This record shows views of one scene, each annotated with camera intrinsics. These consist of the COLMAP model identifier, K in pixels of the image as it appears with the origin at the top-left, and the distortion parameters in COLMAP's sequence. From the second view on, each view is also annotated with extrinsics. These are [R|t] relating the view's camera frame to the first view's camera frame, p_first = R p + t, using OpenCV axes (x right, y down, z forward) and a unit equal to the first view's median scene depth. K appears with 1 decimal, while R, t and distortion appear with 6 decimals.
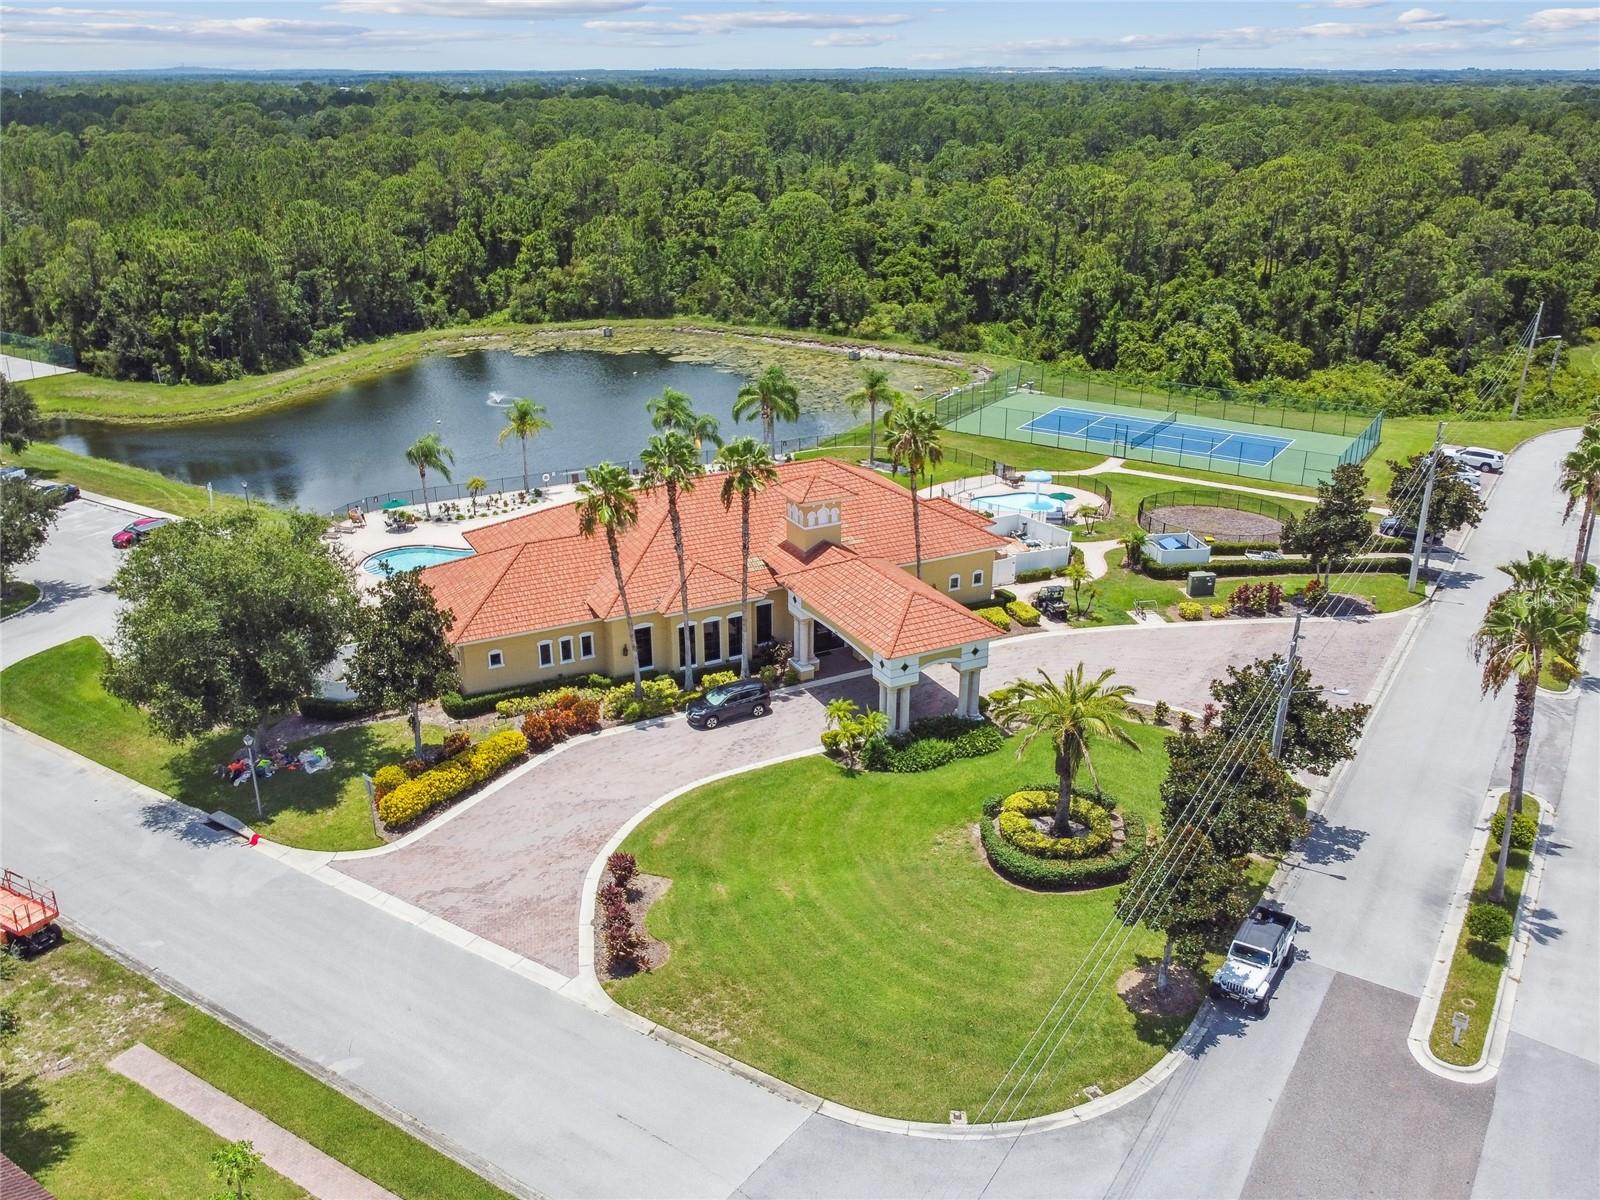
lens RADIAL K [[1332.9, 0, 800.0], [0, 1332.9, 600.0], [0, 0, 1]] dist [-0.068738, 0.089577]
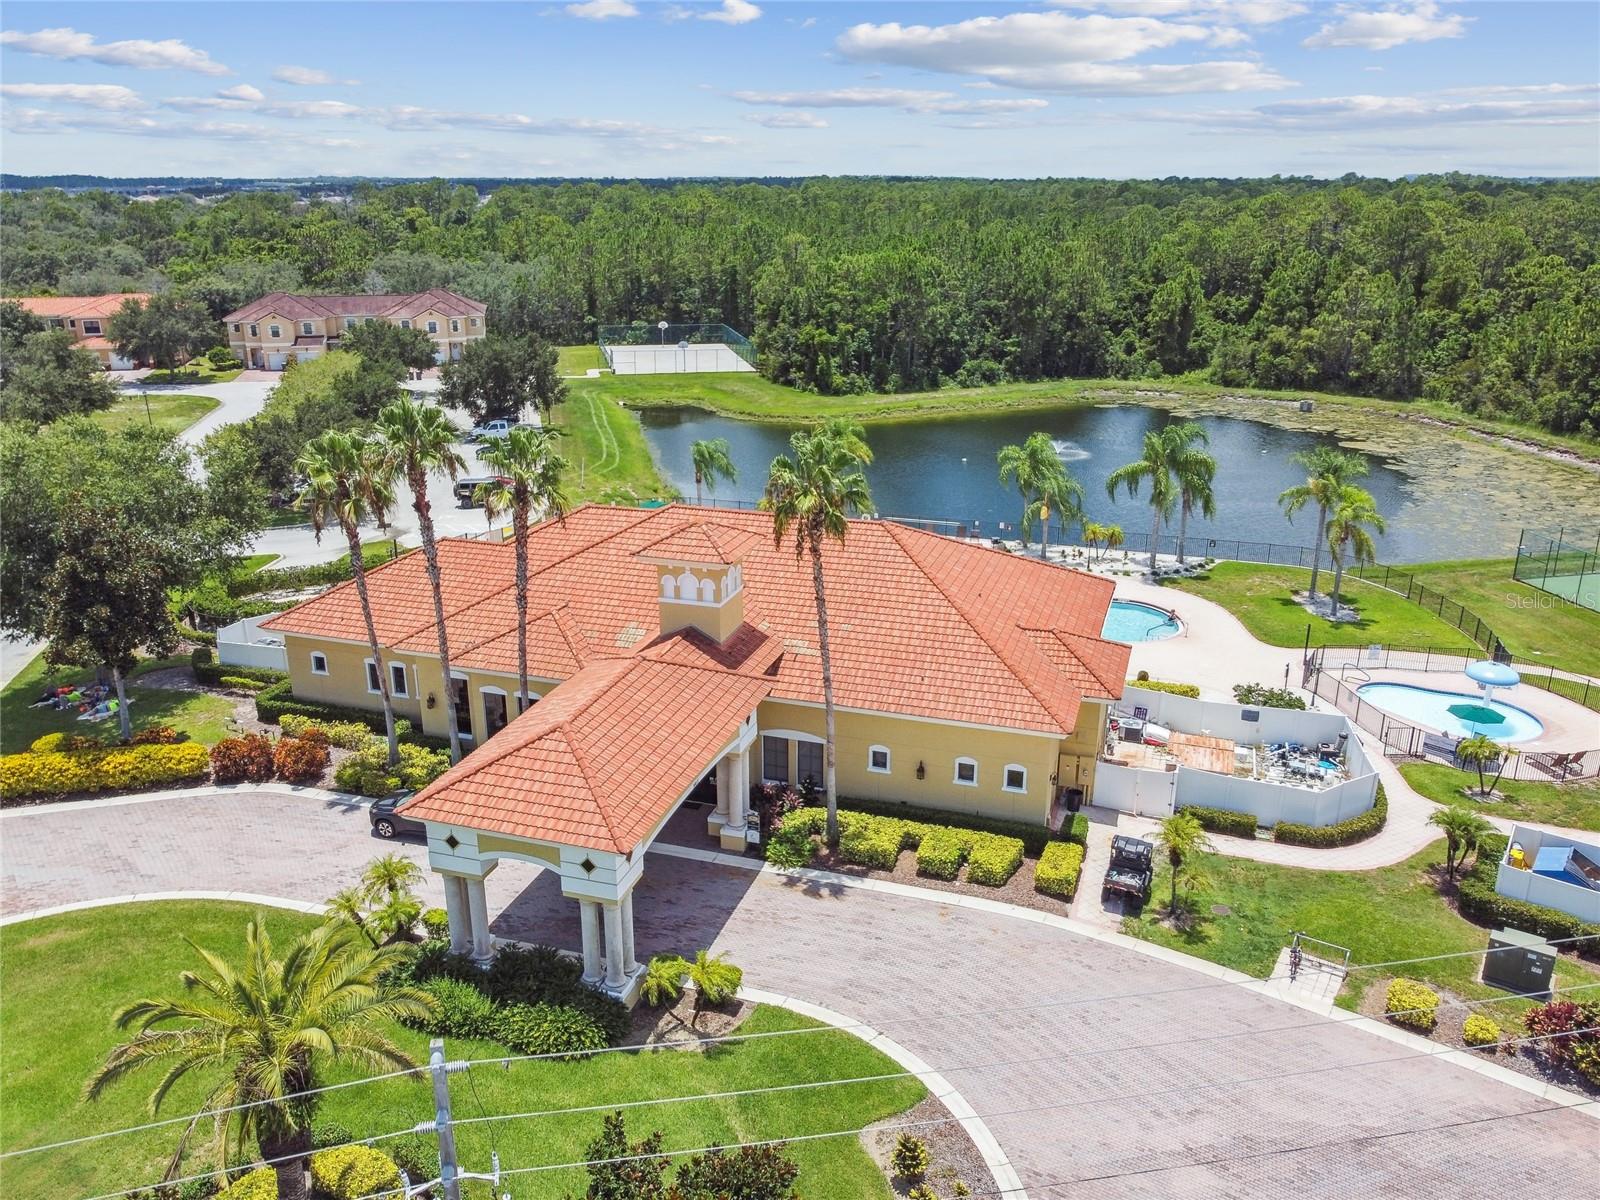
lens RADIAL K [[1263.3, 0, 800.0], [0, 1263.3, 600.0], [0, 0, 1]] dist [-0.035142, -0.005016]
pose [[0.692677, 0.219349, -0.687084, 0.228145], [-0.262199, 0.964036, 0.043432, -0.047837], [0.671901, 0.150068, 0.725279, 0.303468]]
